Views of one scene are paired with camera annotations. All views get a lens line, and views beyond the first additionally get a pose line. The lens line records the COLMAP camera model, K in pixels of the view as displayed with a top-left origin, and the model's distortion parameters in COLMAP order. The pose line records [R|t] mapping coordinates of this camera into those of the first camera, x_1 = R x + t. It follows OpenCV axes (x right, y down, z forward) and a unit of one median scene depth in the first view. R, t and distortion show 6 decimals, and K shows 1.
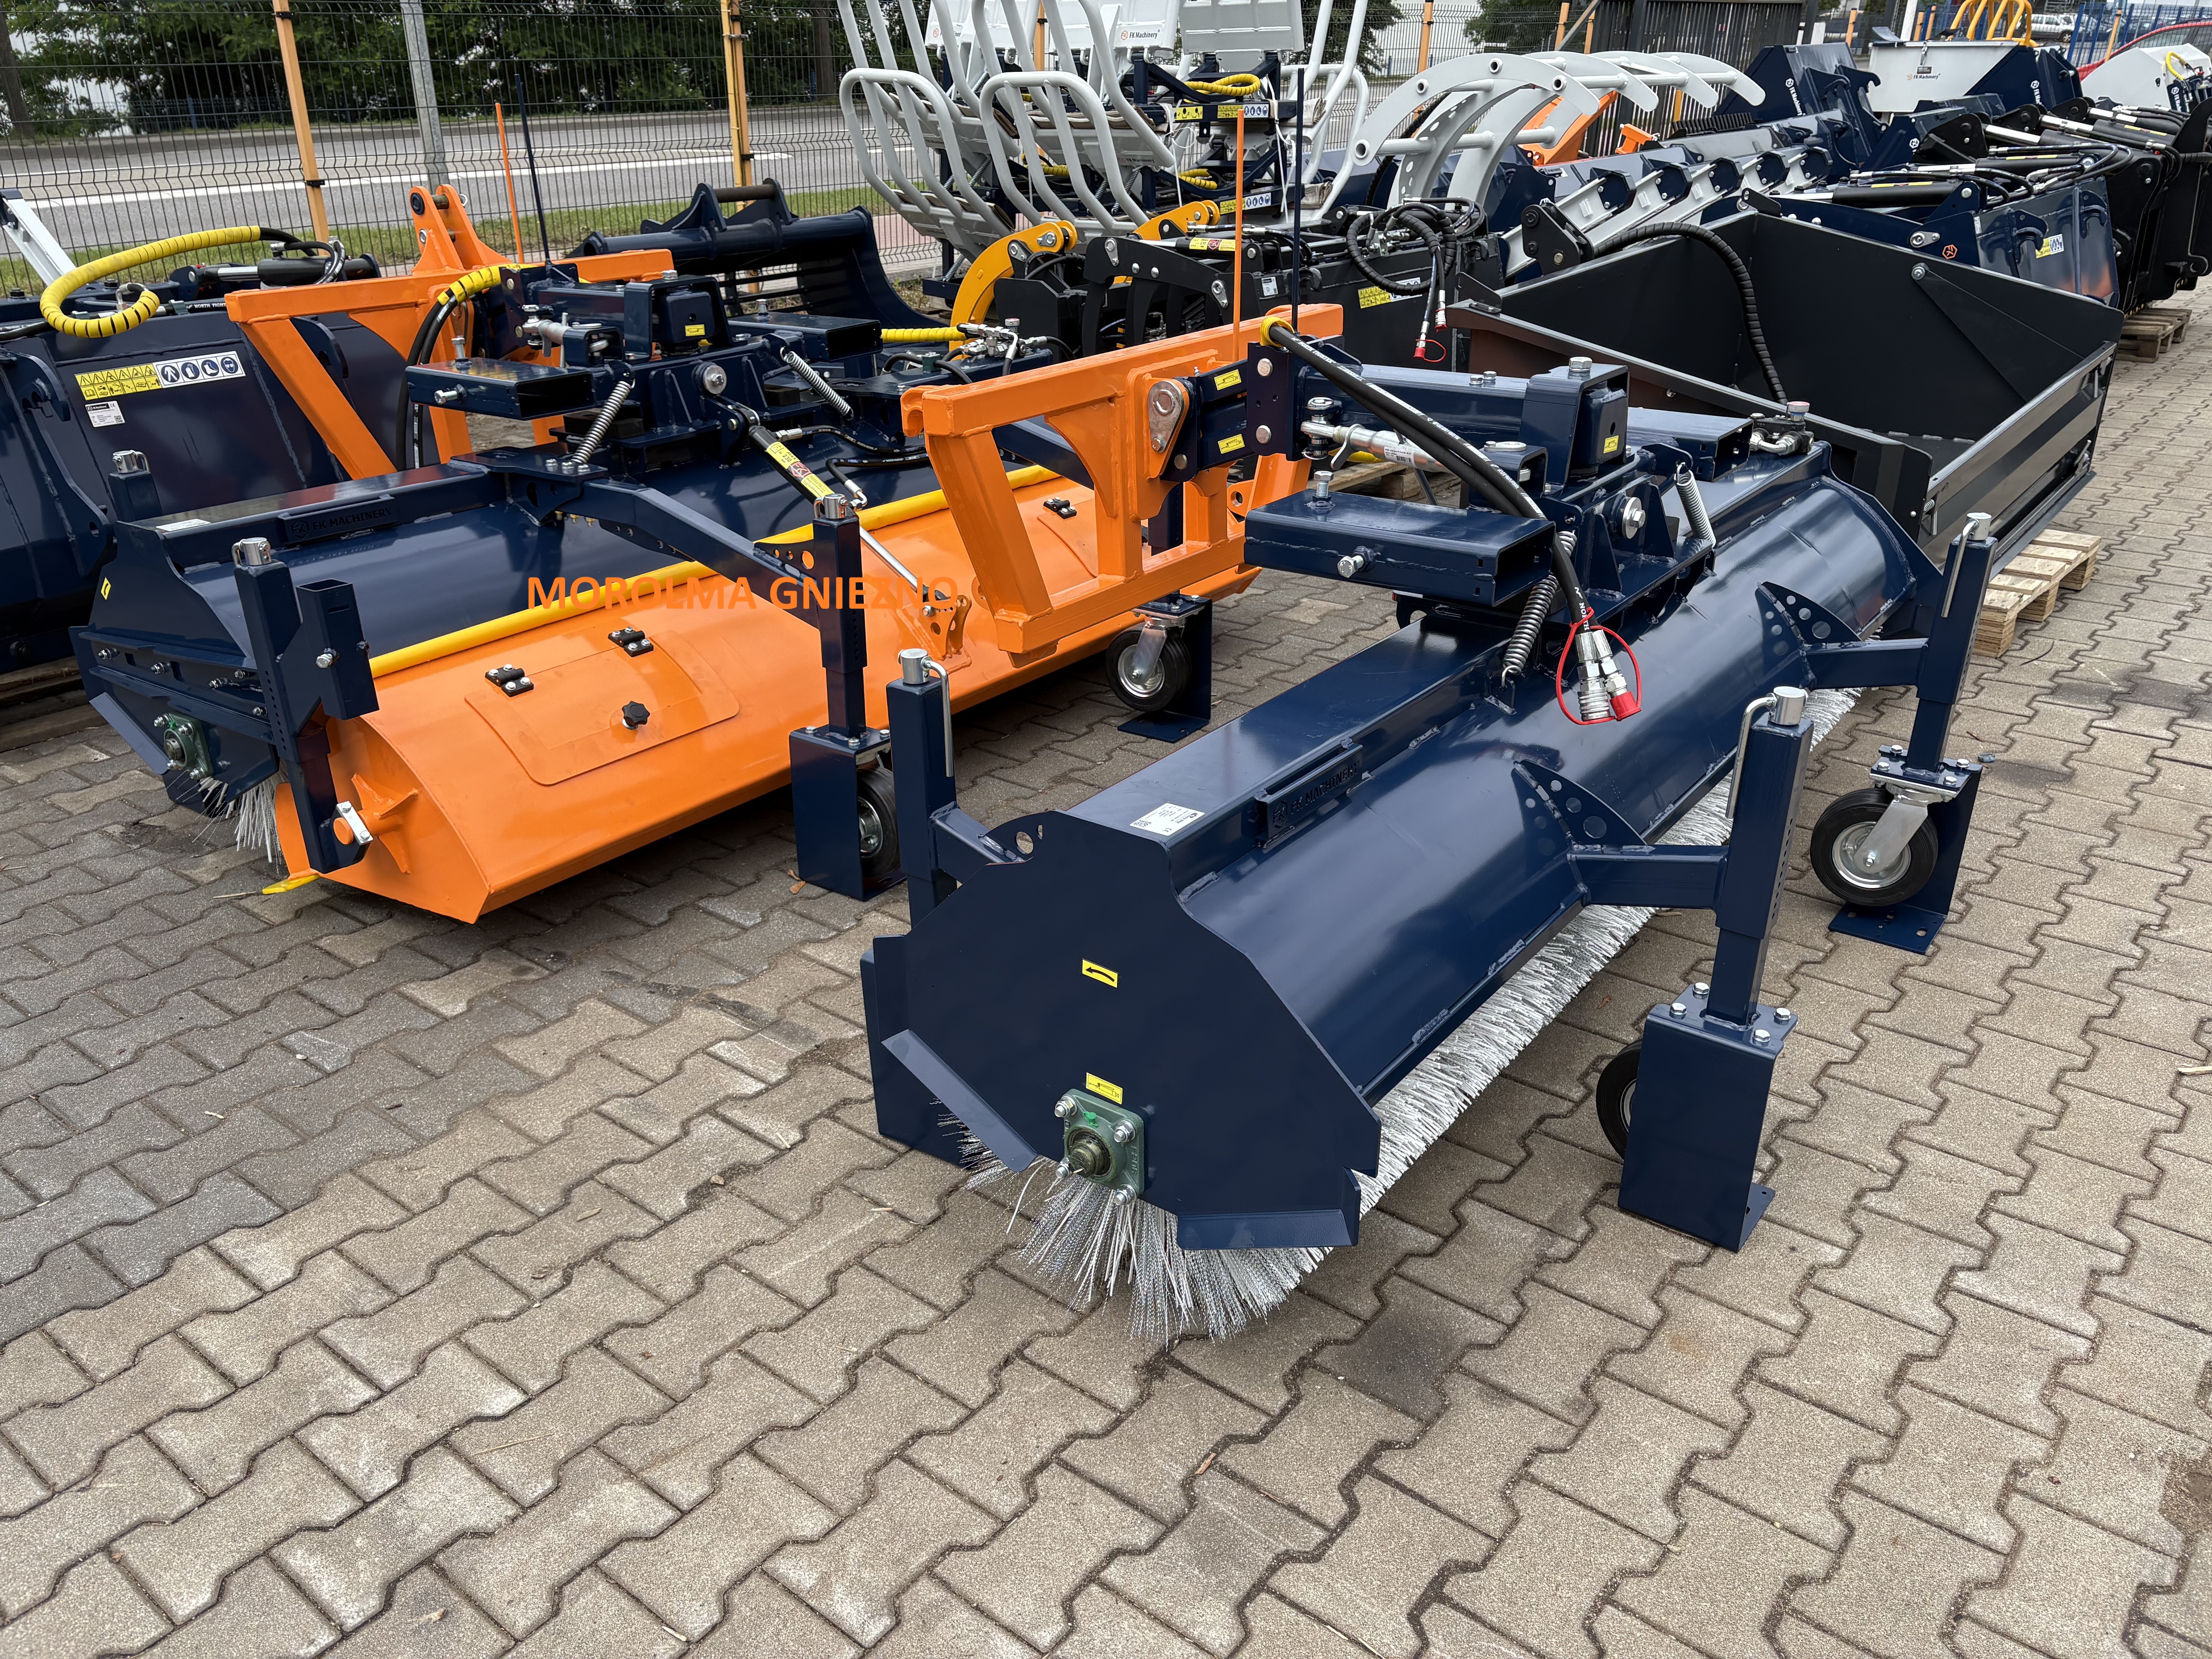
lens RADIAL K [[1649.8, 0, 1103.5], [0, 1649.8, 856.2], [0, 0, 1]] dist [0.060311, -0.066212]
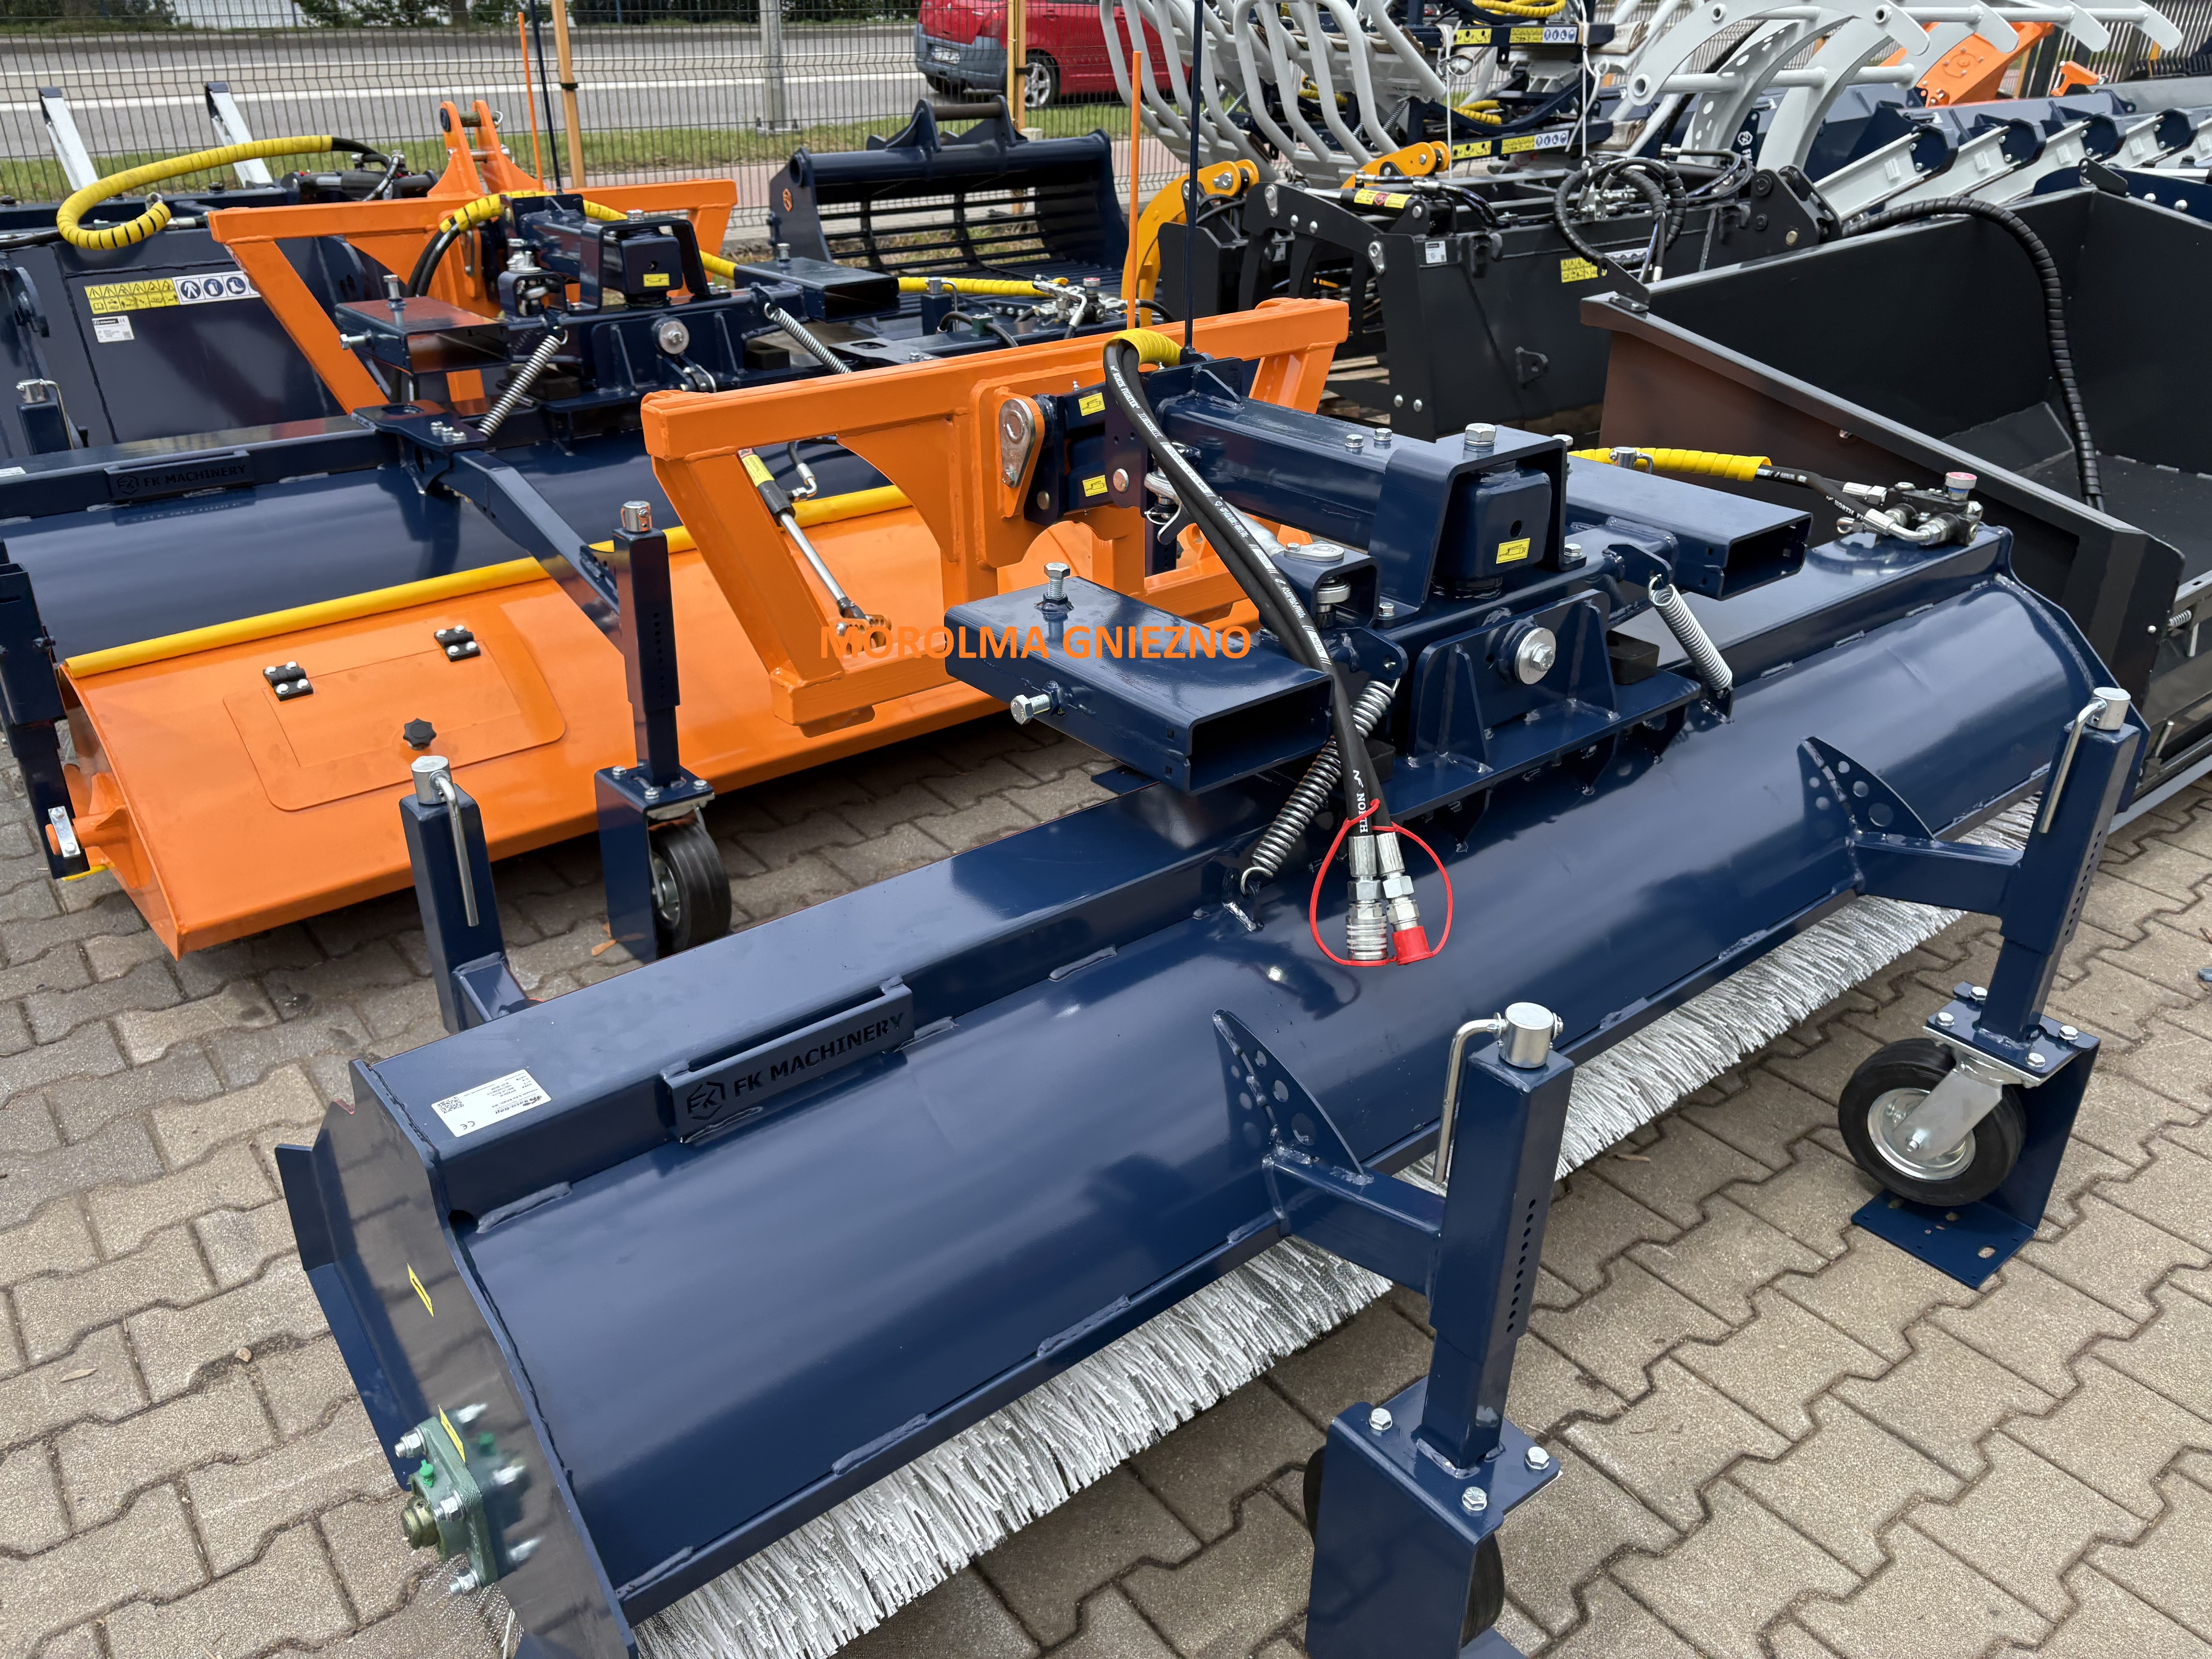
lens RADIAL K [[1635.0, 0, 1106.0], [0, 1635.0, 829.5], [0, 0, 1]] dist [0.073562, -0.078886]
pose [[0.969536, 0.127784, -0.208976, 0.194157], [-0.120599, 0.991596, 0.046827, -0.092327], [0.213203, -0.020198, 0.976799, 0.180110]]
